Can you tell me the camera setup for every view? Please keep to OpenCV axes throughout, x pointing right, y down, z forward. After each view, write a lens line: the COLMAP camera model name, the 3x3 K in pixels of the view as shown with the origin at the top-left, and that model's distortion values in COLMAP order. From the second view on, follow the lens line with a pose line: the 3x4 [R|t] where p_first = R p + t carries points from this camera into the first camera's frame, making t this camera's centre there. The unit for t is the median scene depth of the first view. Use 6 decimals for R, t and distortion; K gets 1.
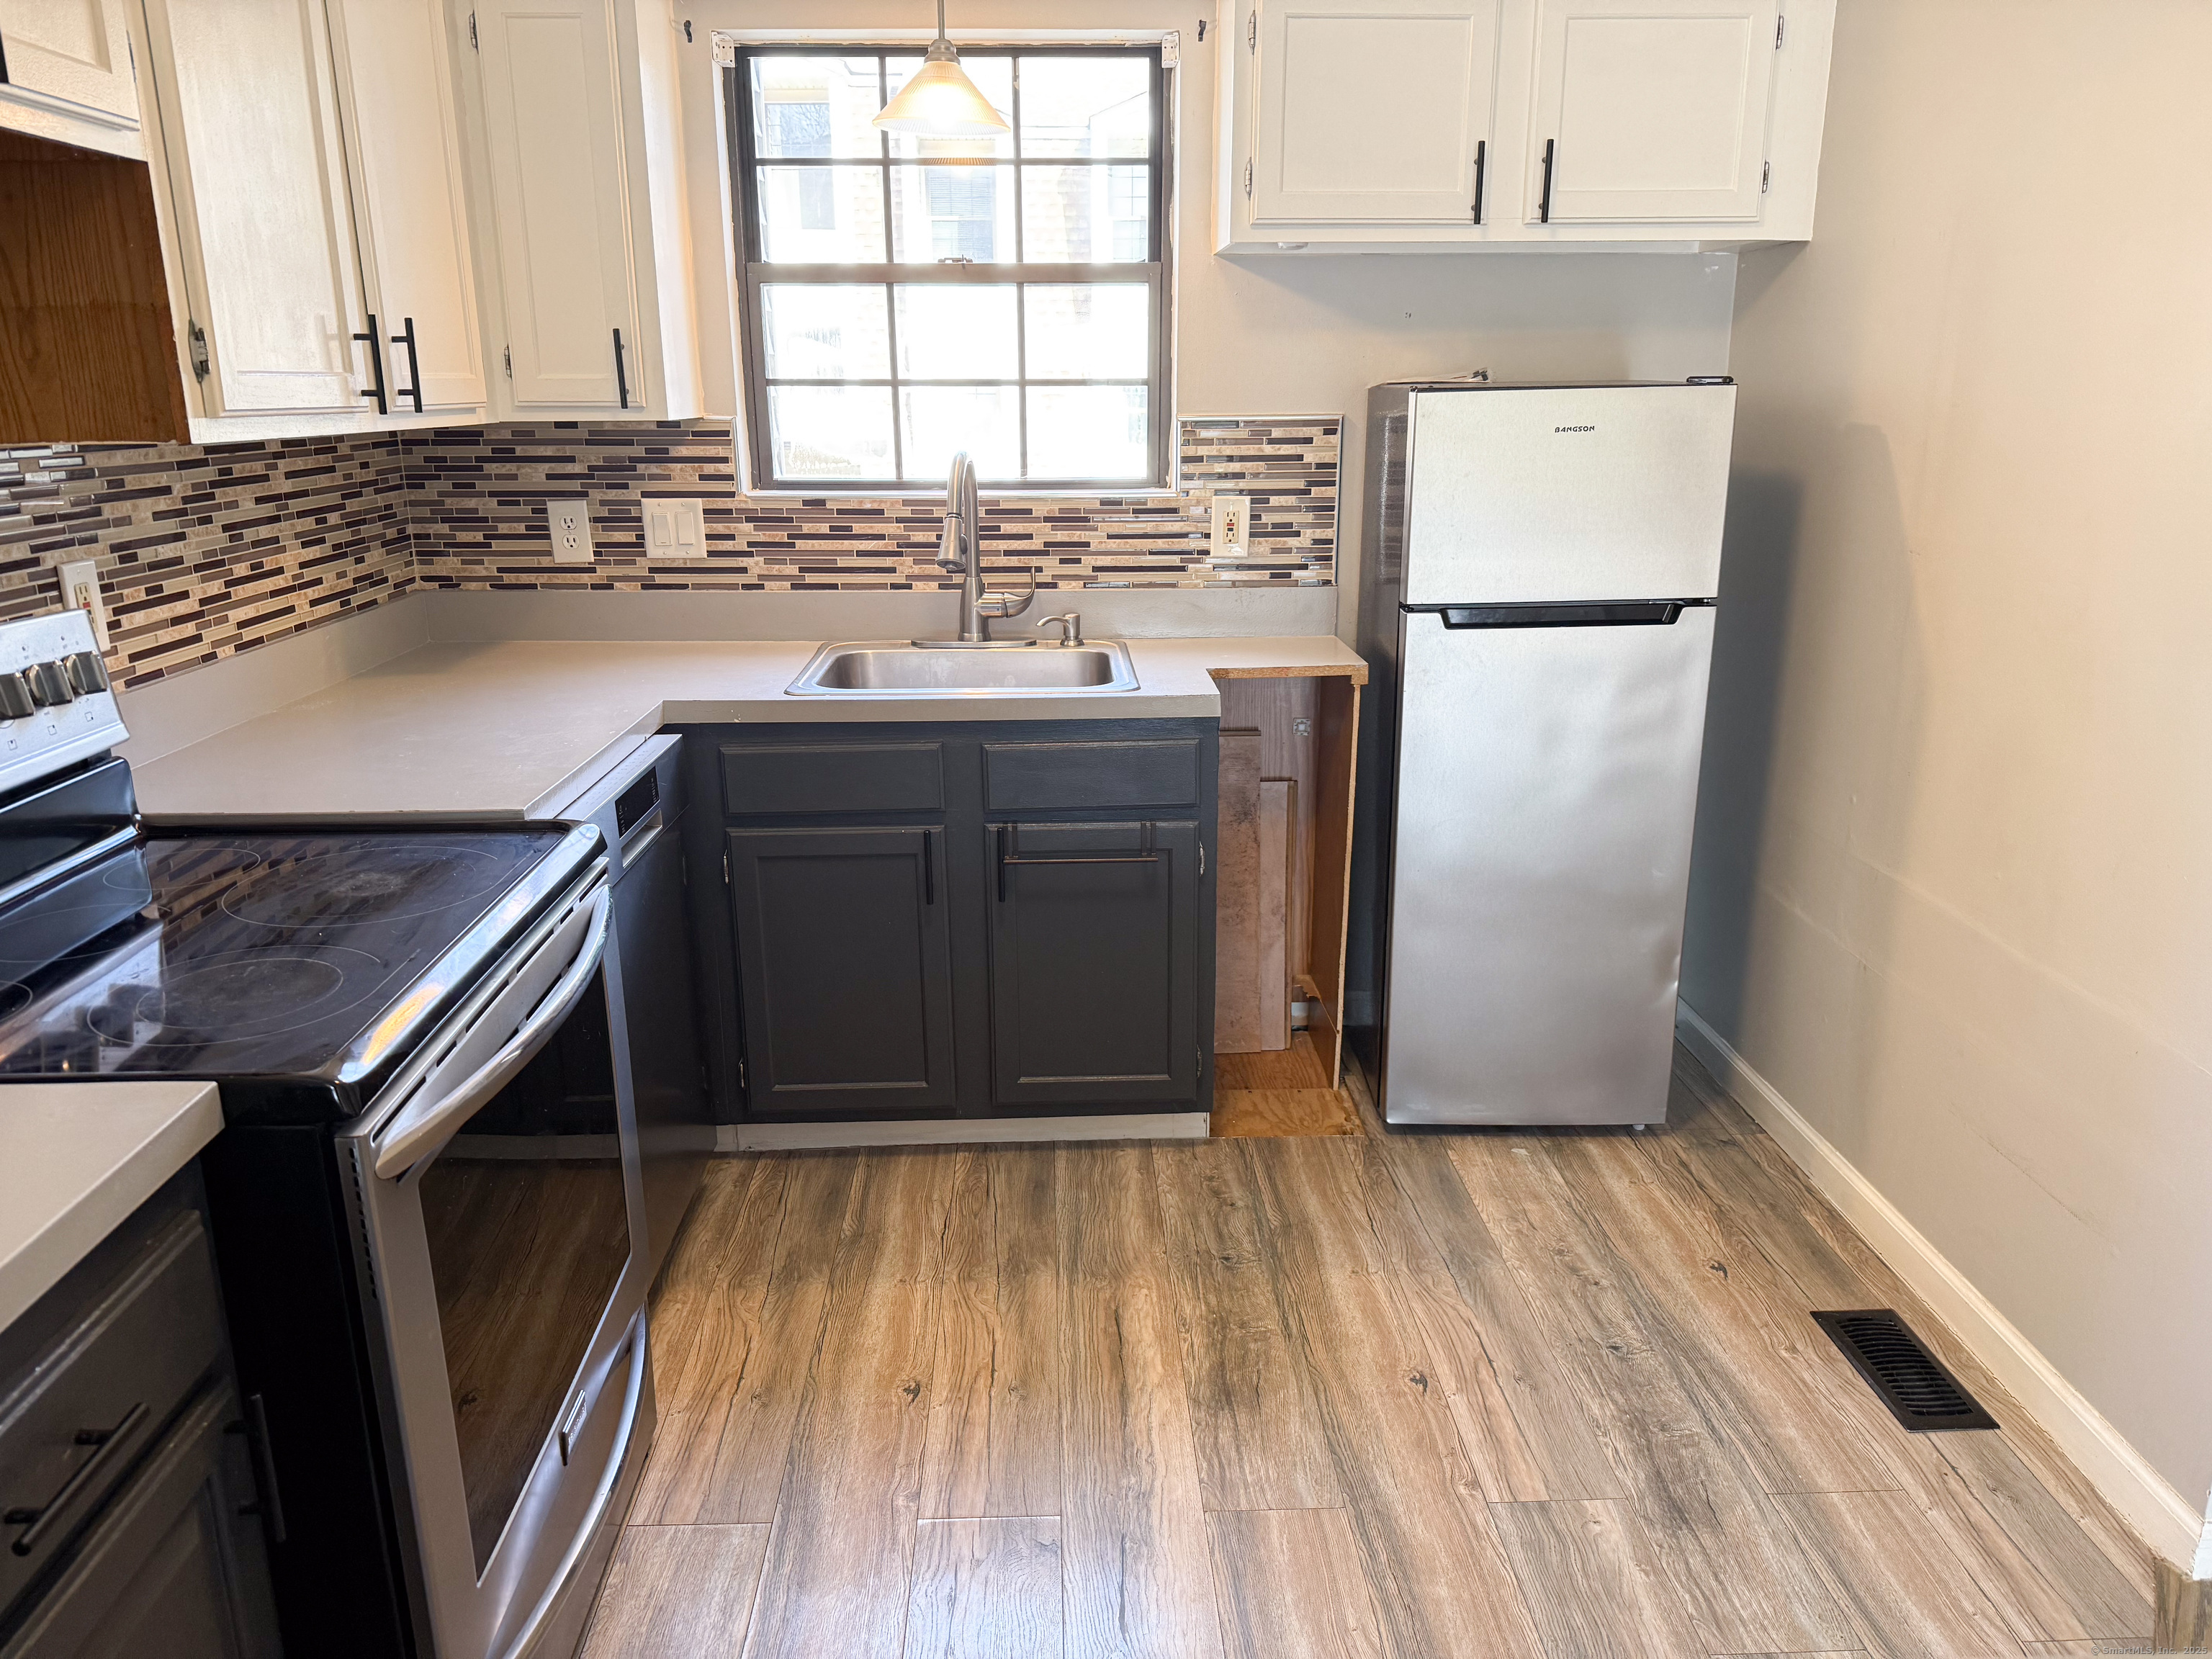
lens RADIAL K [[1556.2, 0, 1089.1], [0, 1556.2, 828.0], [0, 0, 1]] dist [0.073776, -0.092095]
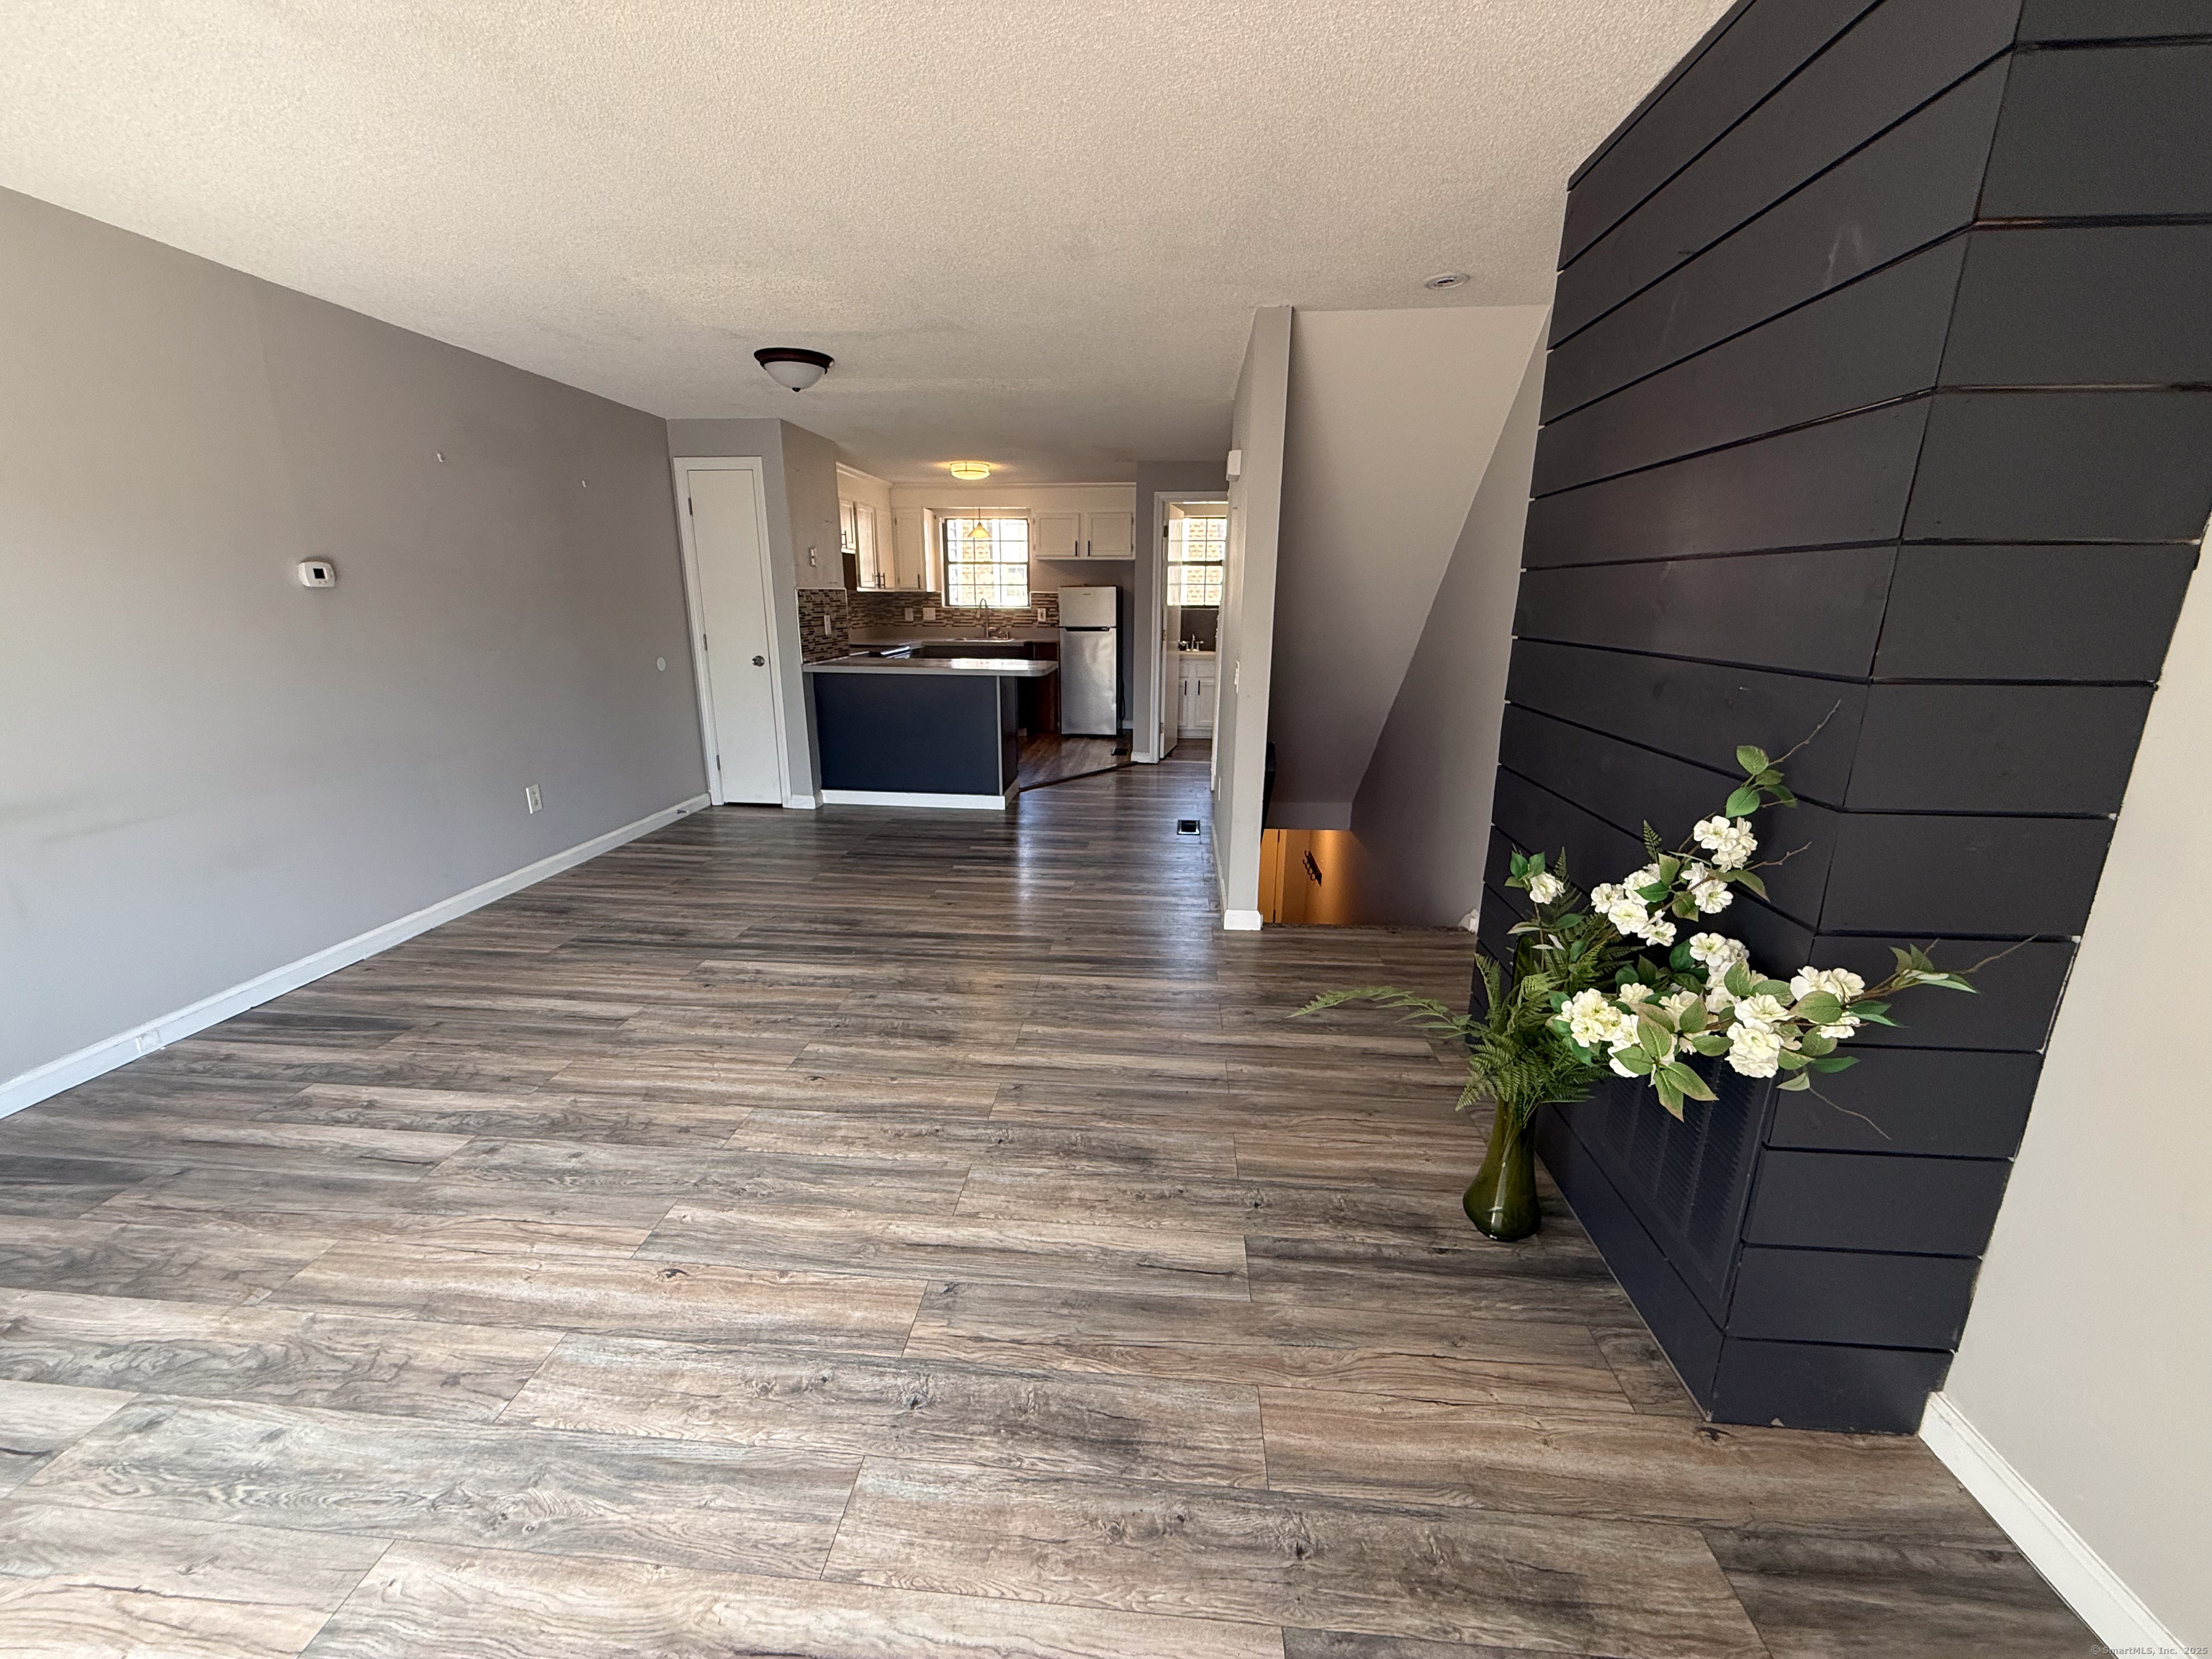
lens RADIAL K [[876.5, 0, 1102.8], [0, 876.5, 830.7], [0, 0, 1]] dist [0.000852, -0.000325]
pose [[0.993508, 0.041276, -0.106014, 0.634525], [-0.042697, 0.999026, -0.011163, 0.528676], [0.105450, 0.015617, 0.994302, -1.774800]]
